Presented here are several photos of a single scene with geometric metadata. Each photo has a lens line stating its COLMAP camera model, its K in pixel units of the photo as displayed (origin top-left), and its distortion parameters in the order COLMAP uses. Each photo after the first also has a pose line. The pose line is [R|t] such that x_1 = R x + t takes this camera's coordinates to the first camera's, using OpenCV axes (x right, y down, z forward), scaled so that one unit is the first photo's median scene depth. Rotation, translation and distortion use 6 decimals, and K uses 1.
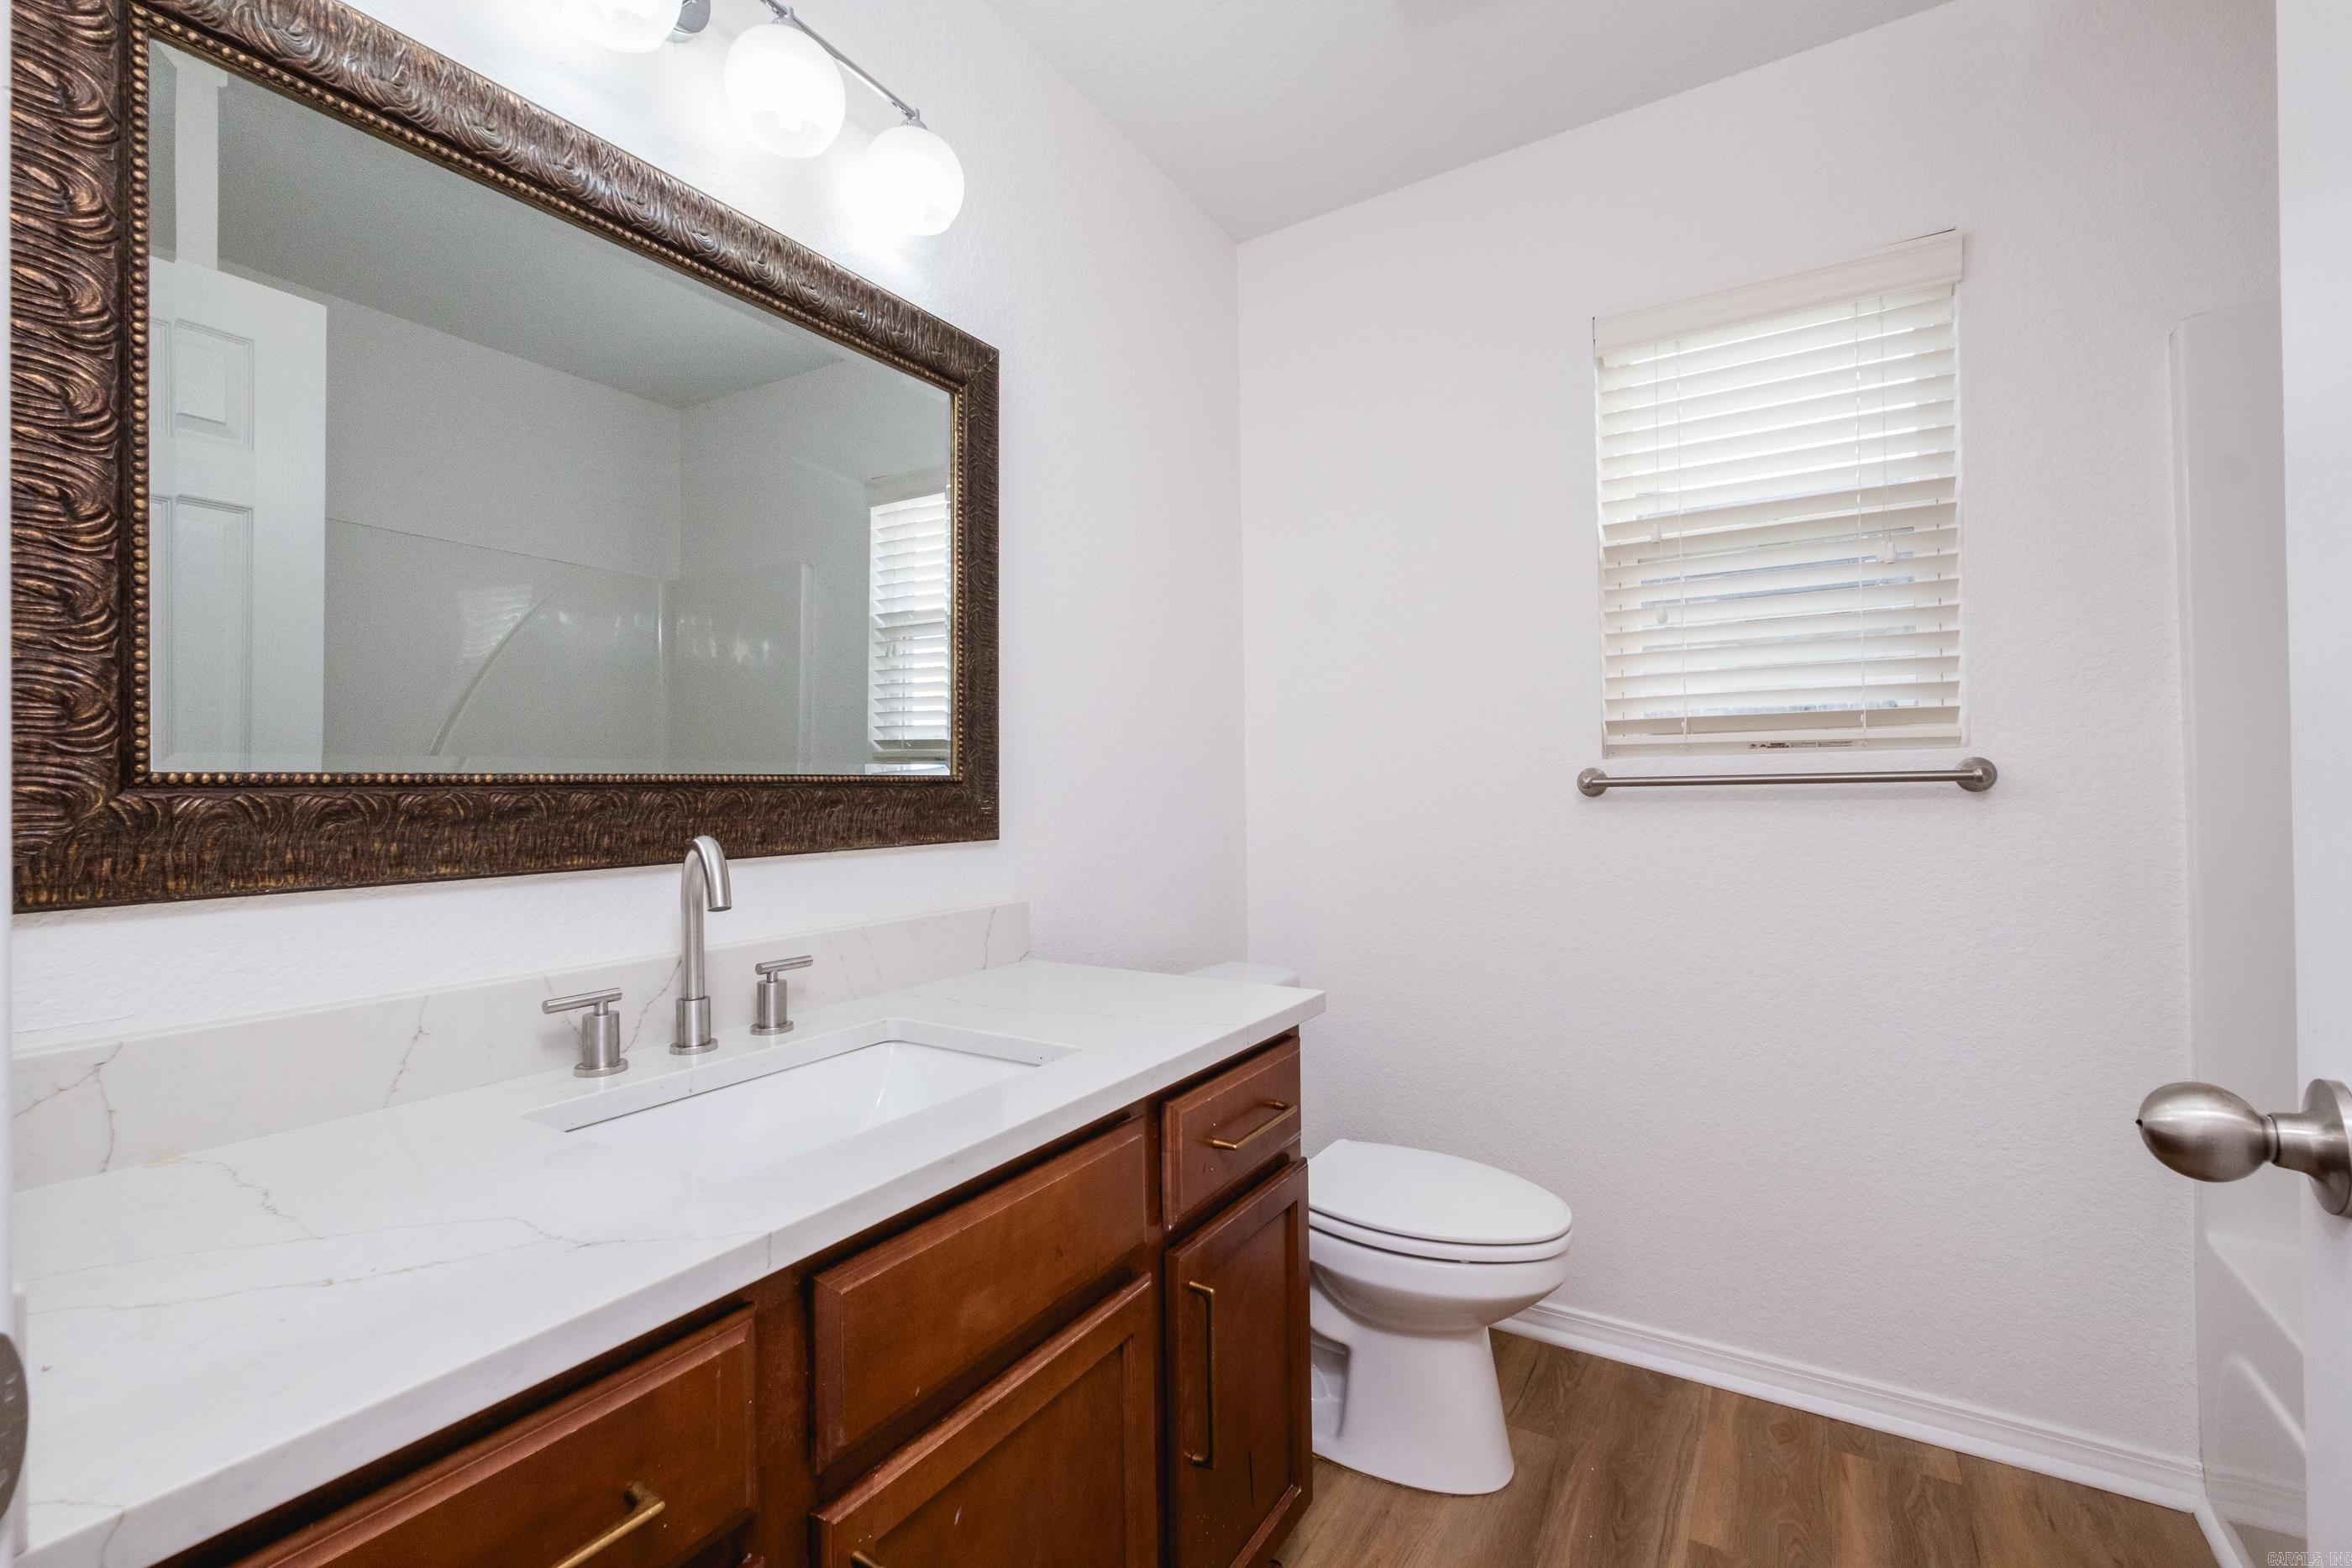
lens RADIAL K [[1018.8, 0, 1176.0], [0, 1018.8, 784.0], [0, 0, 1]] dist [-0.000519, -0.000933]
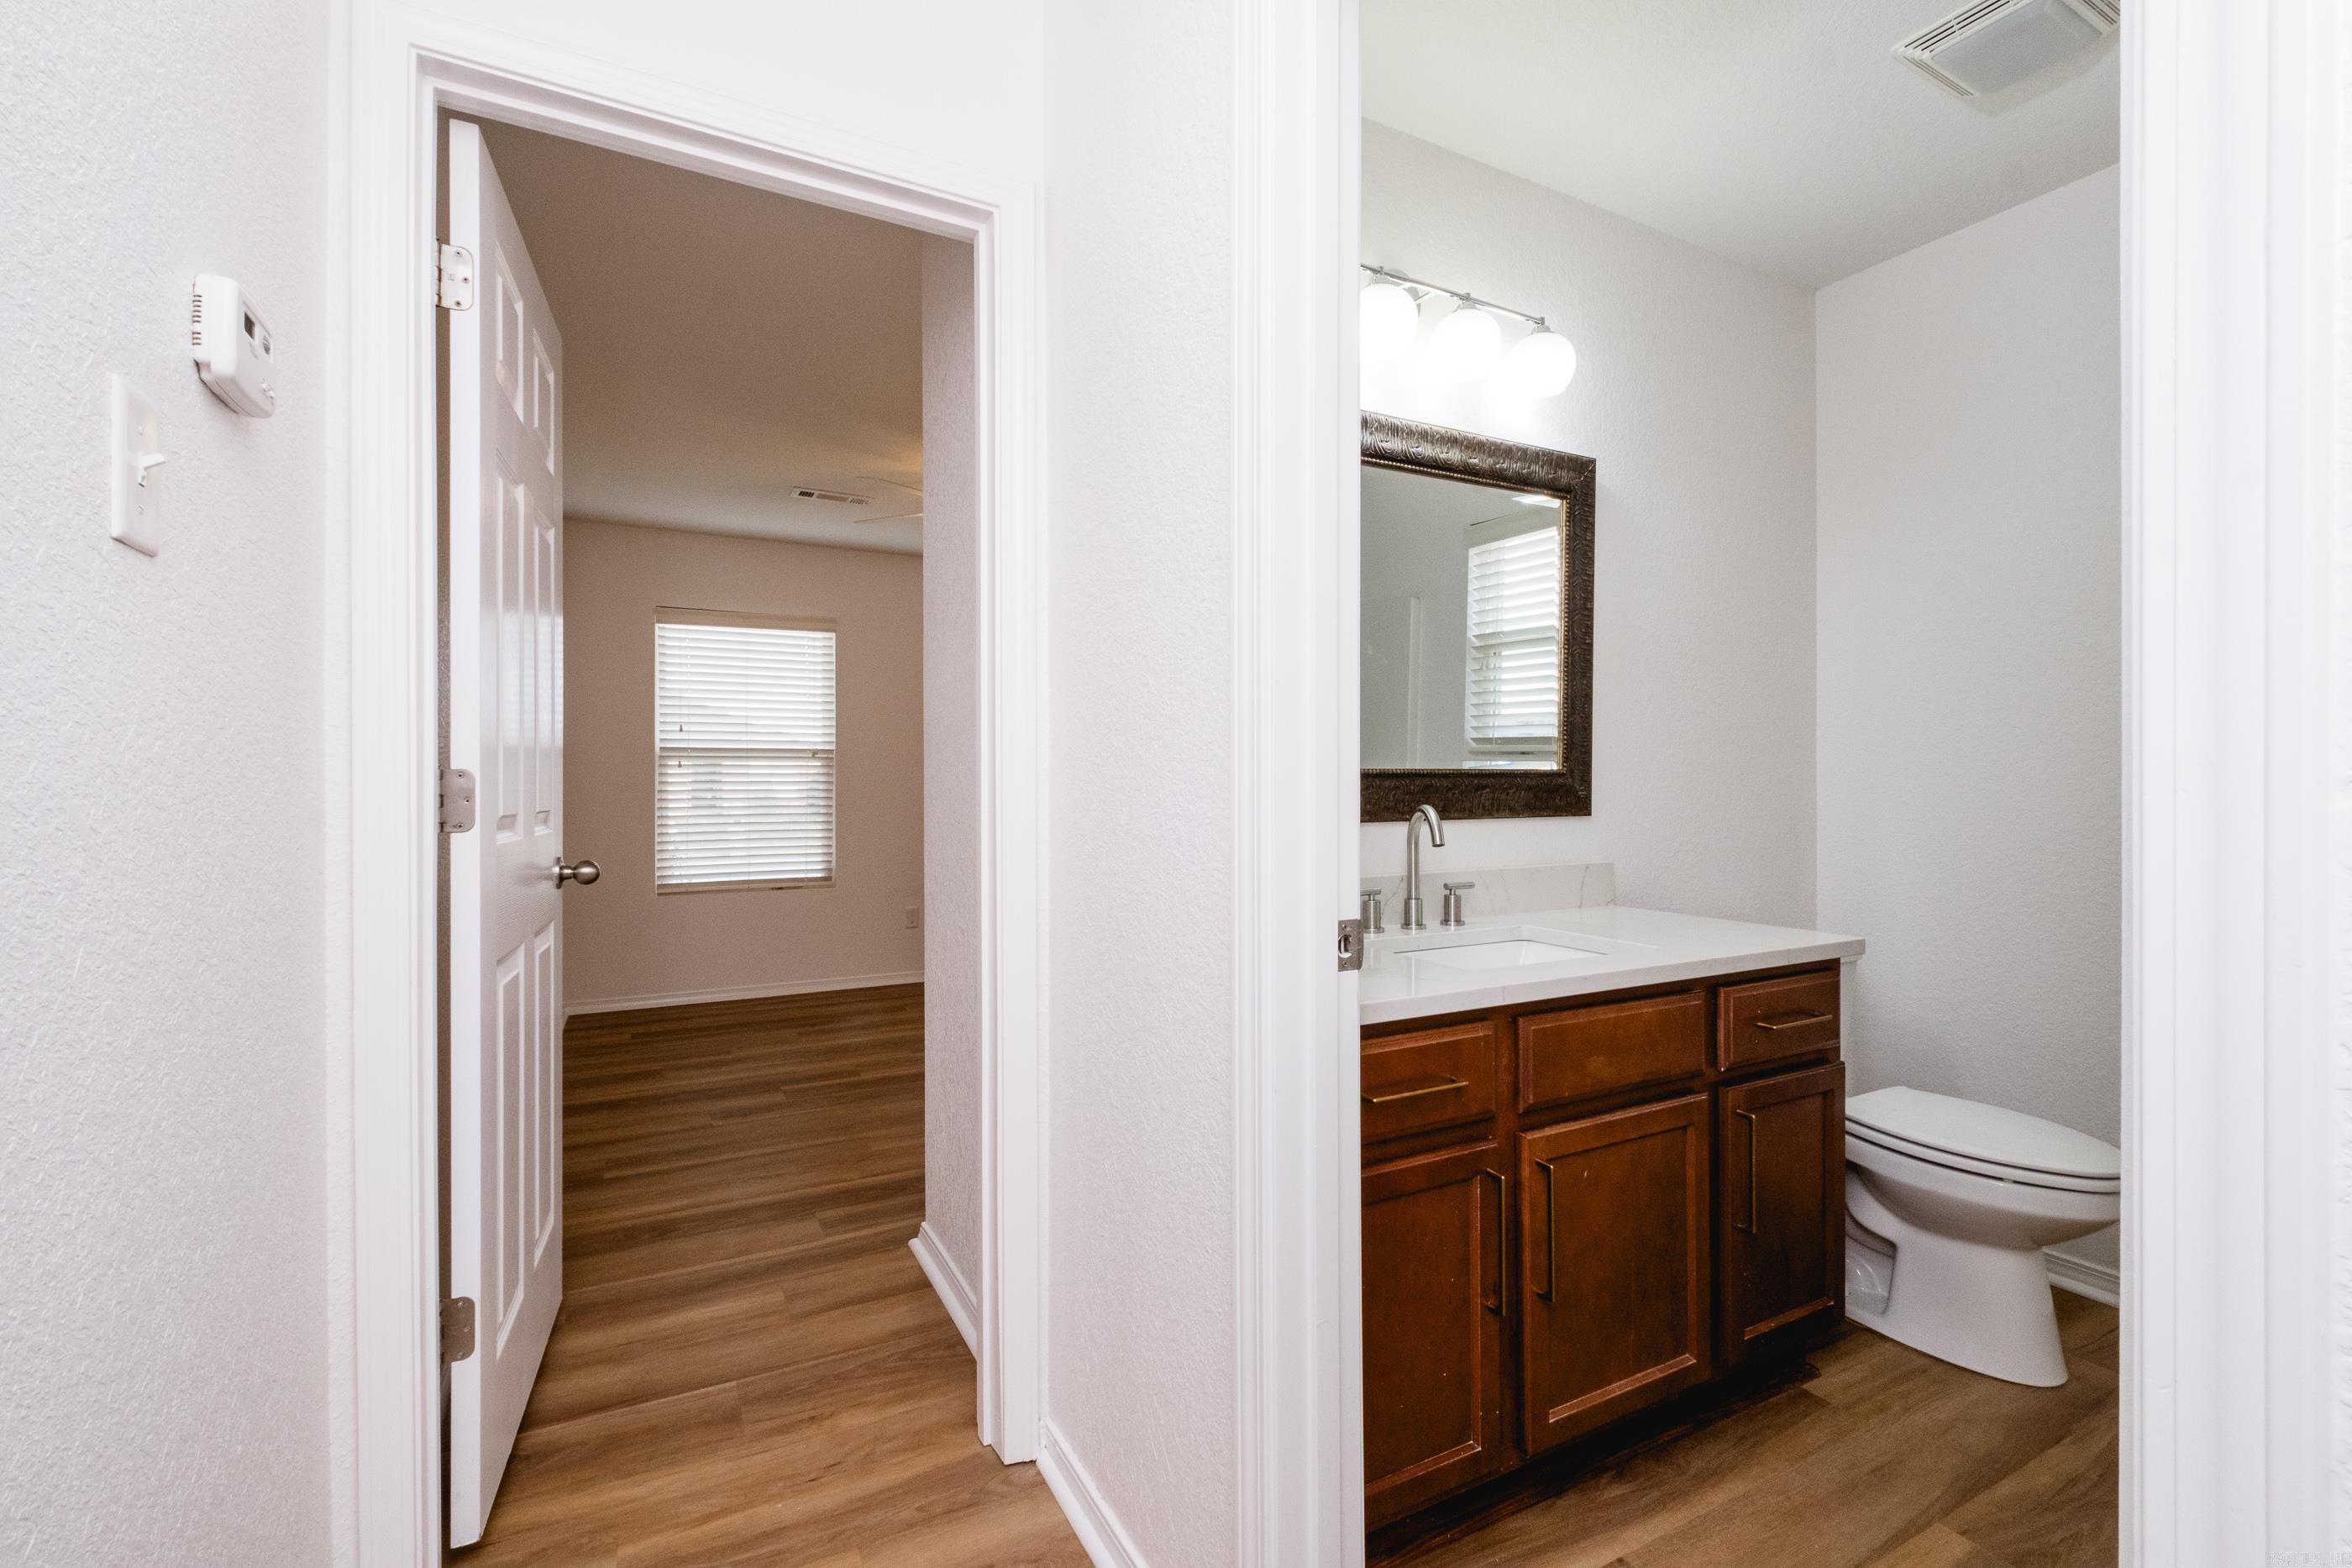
lens RADIAL K [[1016.4, 0, 1176.0], [0, 1016.4, 784.0], [0, 0, 1]] dist [0.003195, -0.007887]
pose [[0.864839, 0.013729, -0.501862, 0.035468], [-0.007121, 0.999861, 0.015082, -0.006605], [0.502000, -0.009470, 0.864816, -0.565204]]
